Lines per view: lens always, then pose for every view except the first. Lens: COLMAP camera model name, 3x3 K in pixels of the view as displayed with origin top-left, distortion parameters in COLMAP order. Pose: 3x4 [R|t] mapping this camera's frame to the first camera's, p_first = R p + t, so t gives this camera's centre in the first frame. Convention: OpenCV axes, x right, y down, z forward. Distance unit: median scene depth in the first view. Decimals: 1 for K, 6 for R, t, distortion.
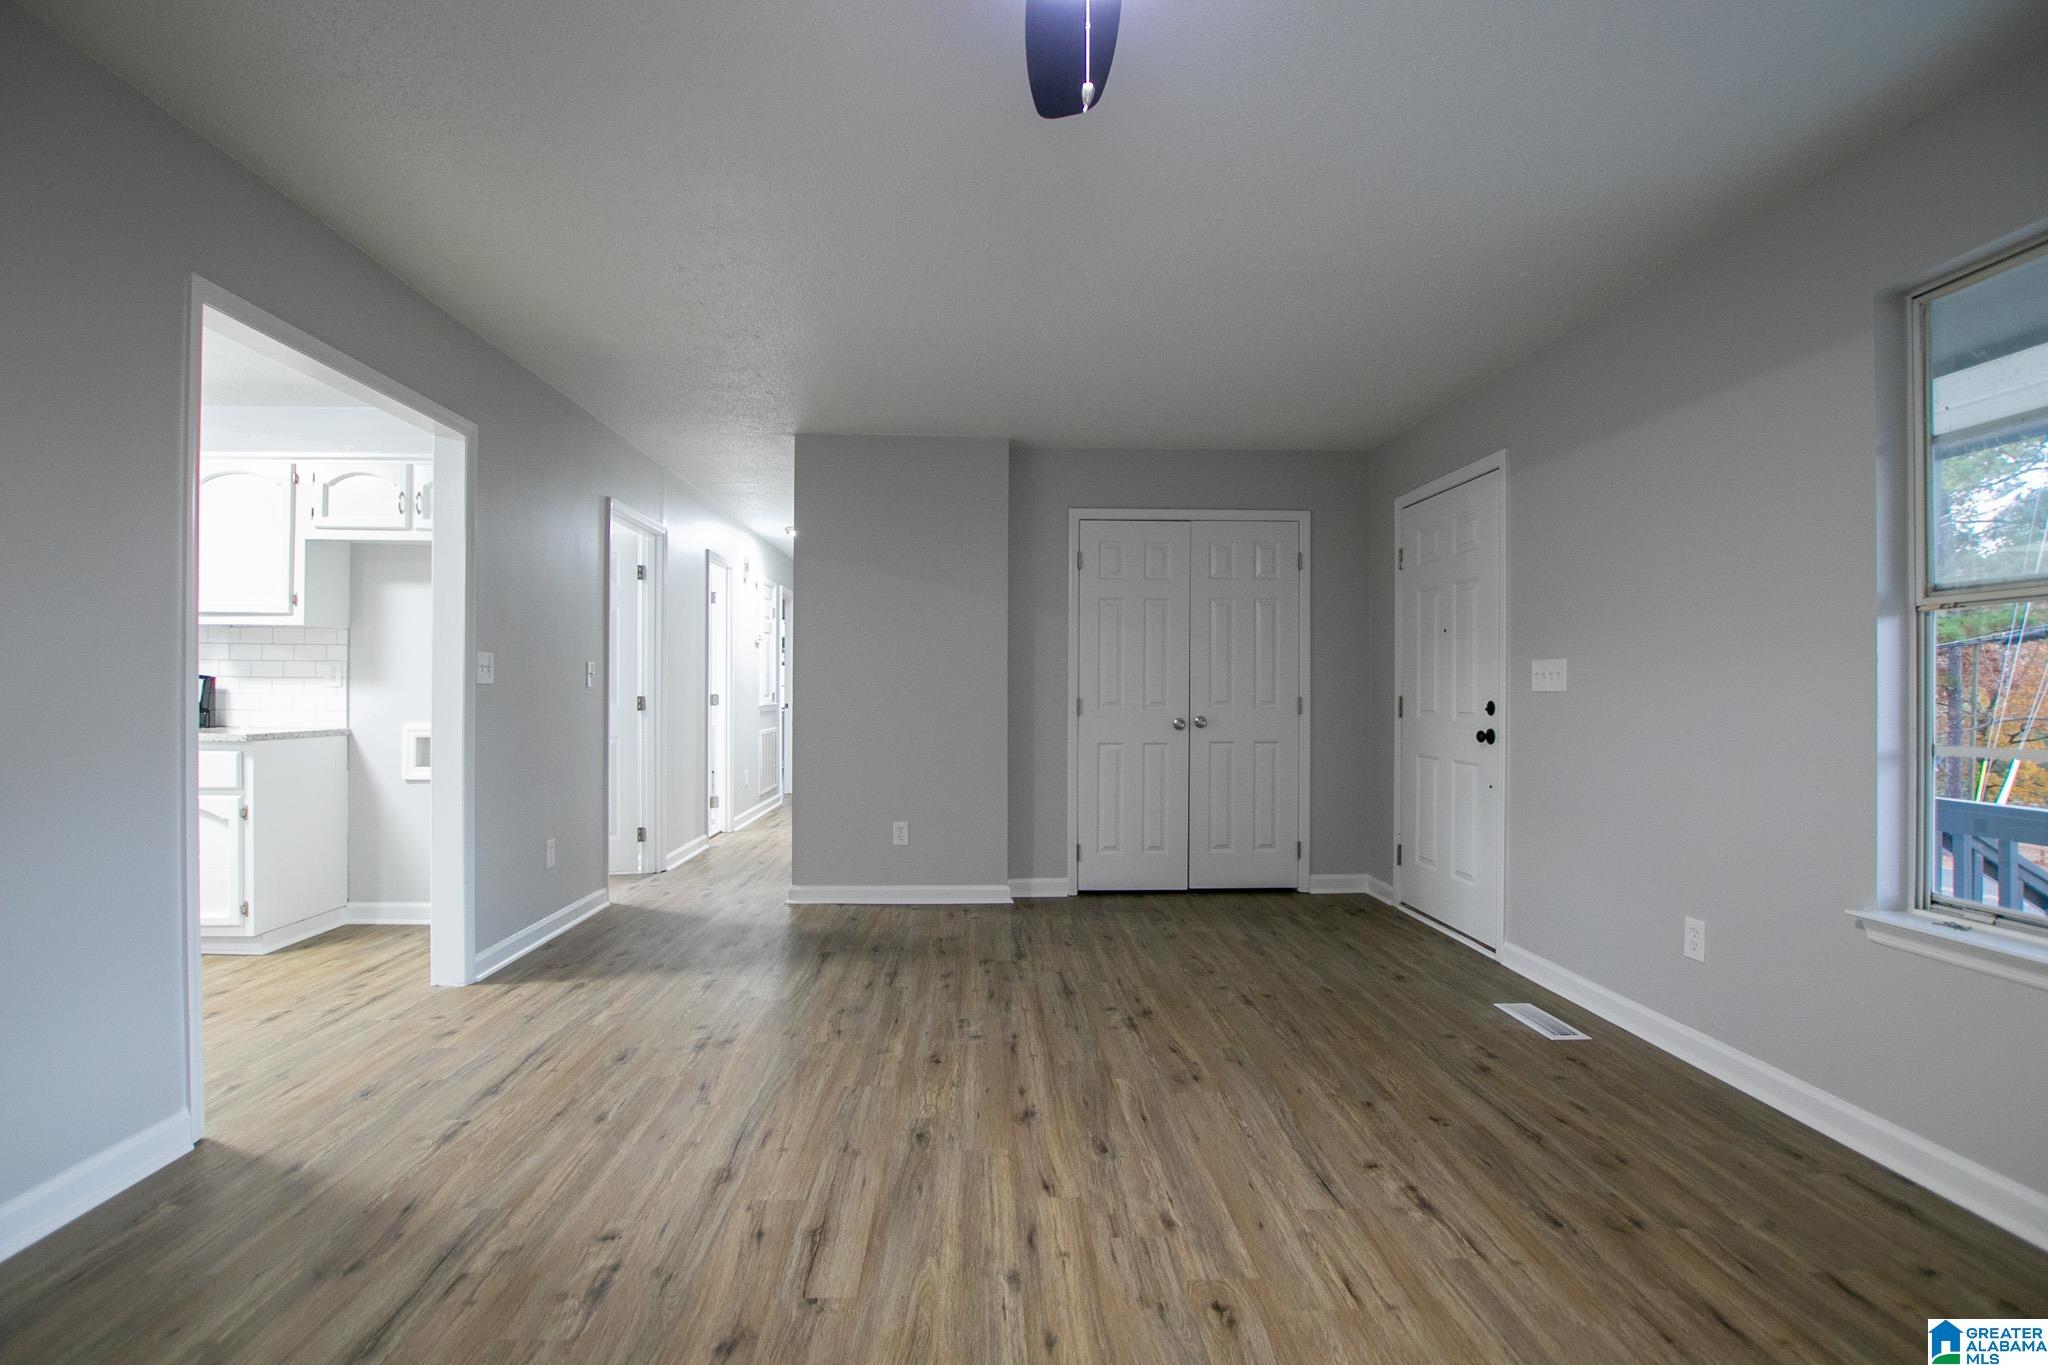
lens RADIAL K [[940.8, 0, 1015.6], [0, 940.8, 685.4], [0, 0, 1]] dist [-0.032227, 0.001027]
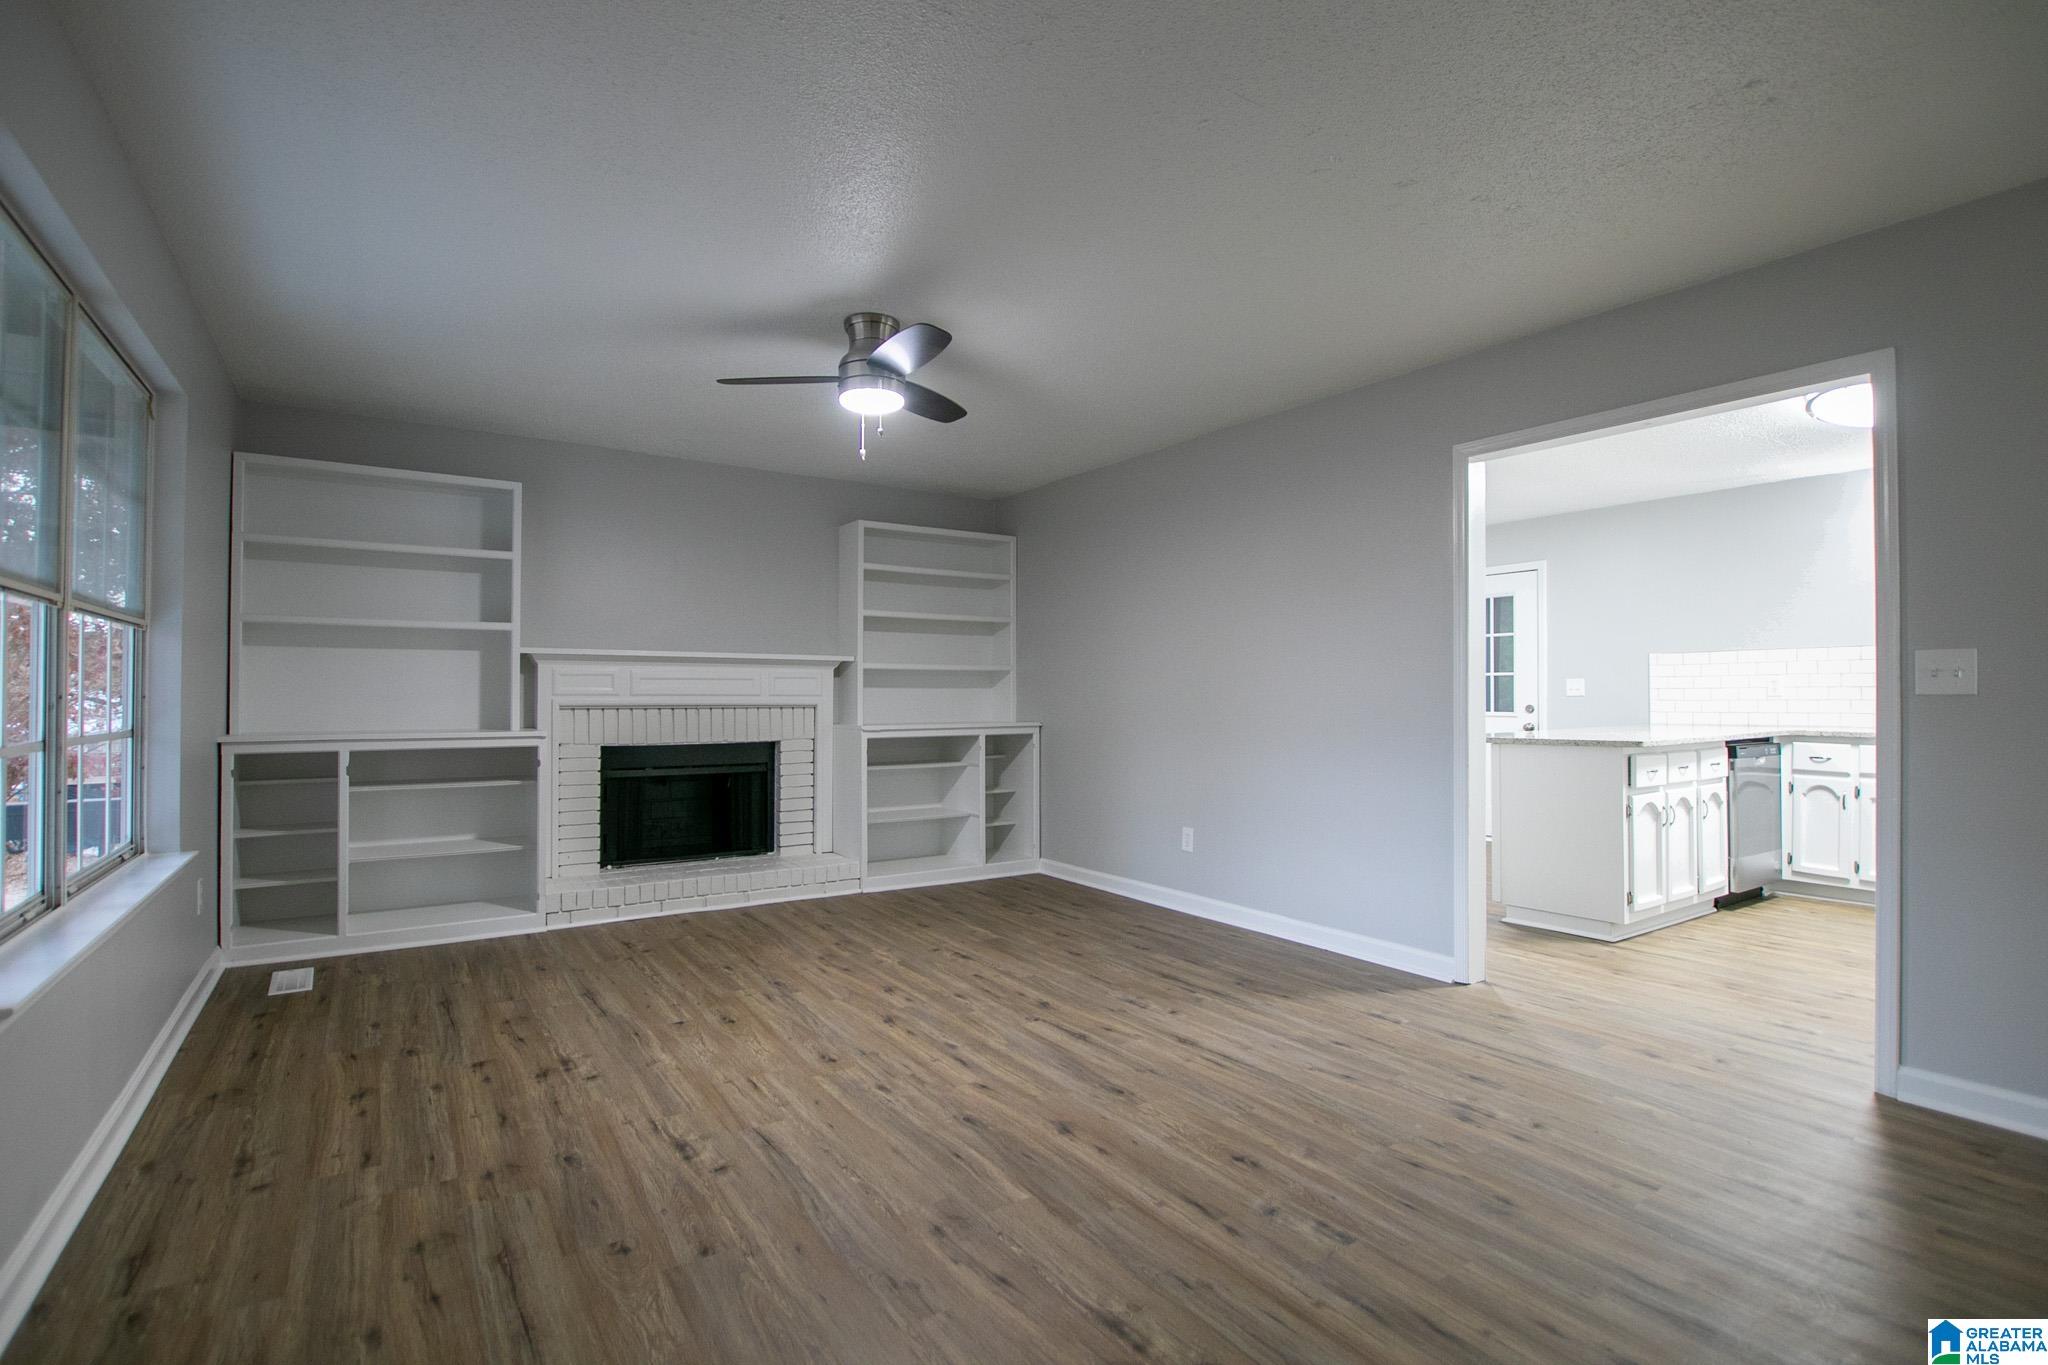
lens RADIAL K [[940.8, 0, 1015.7], [0, 940.8, 688.1], [0, 0, 1]] dist [-0.032227, 0.001027]
pose [[-0.849599, -0.012993, -0.527269, 0.654381], [-0.004907, 0.999848, -0.016732, 0.013963], [0.527407, -0.011629, -0.849533, 2.043612]]
